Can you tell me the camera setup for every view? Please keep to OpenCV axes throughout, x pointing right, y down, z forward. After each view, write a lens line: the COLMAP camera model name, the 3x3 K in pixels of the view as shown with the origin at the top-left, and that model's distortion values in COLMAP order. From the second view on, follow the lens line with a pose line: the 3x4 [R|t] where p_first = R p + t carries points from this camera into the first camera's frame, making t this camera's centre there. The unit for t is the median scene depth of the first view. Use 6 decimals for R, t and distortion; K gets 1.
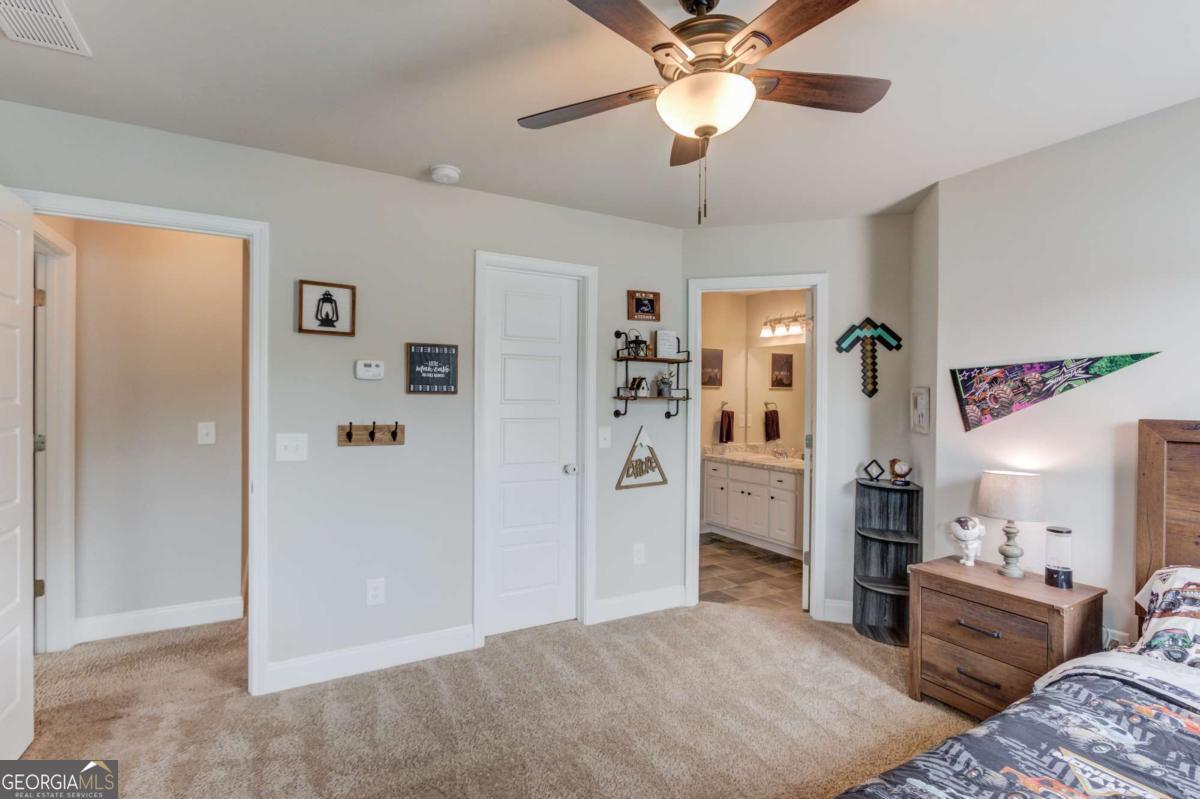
lens RADIAL K [[579.1, 0, 605.8], [0, 579.1, 402.0], [0, 0, 1]] dist [0.003668, 0.000397]
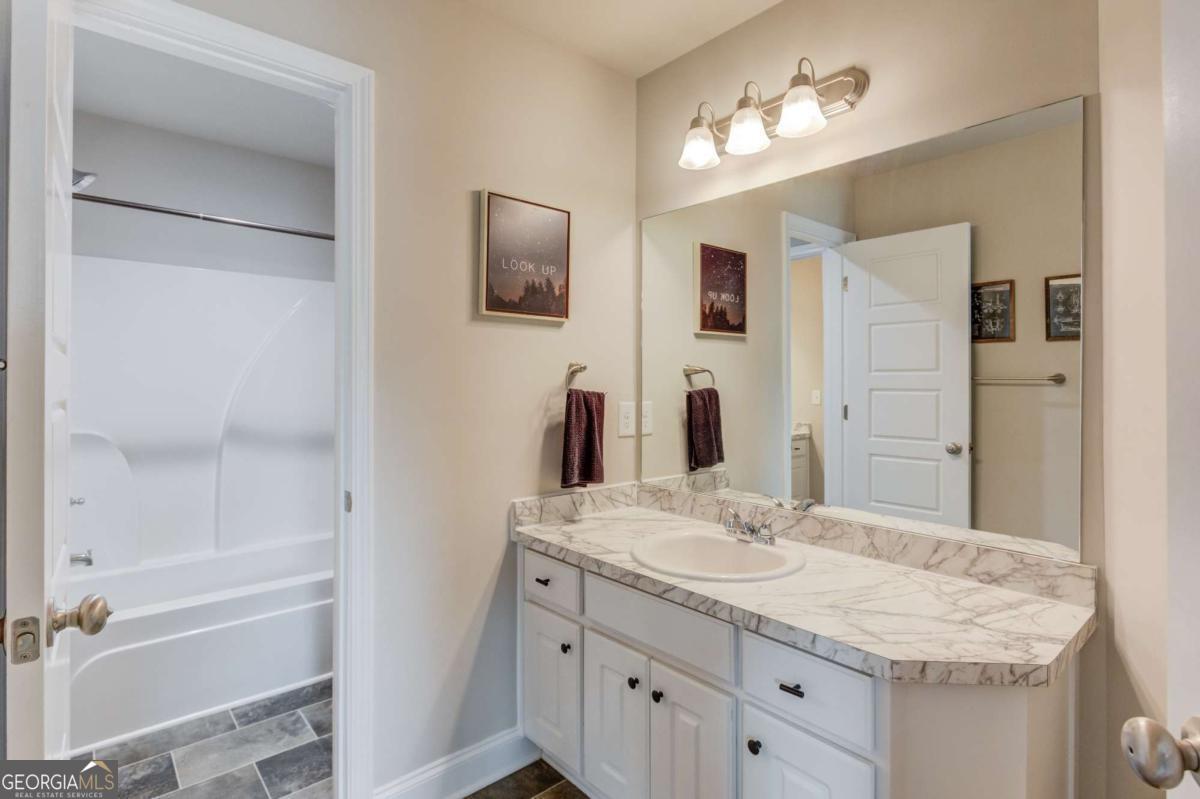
lens RADIAL K [[579.1, 0, 597.9], [0, 579.1, 392.0], [0, 0, 1]] dist [0.003668, 0.000397]
pose [[0.982926, -0.008277, 0.183813, 0.178266], [0.007302, 0.999955, 0.005983, 0.015809], [-0.183854, -0.004539, 0.982943, 0.766362]]
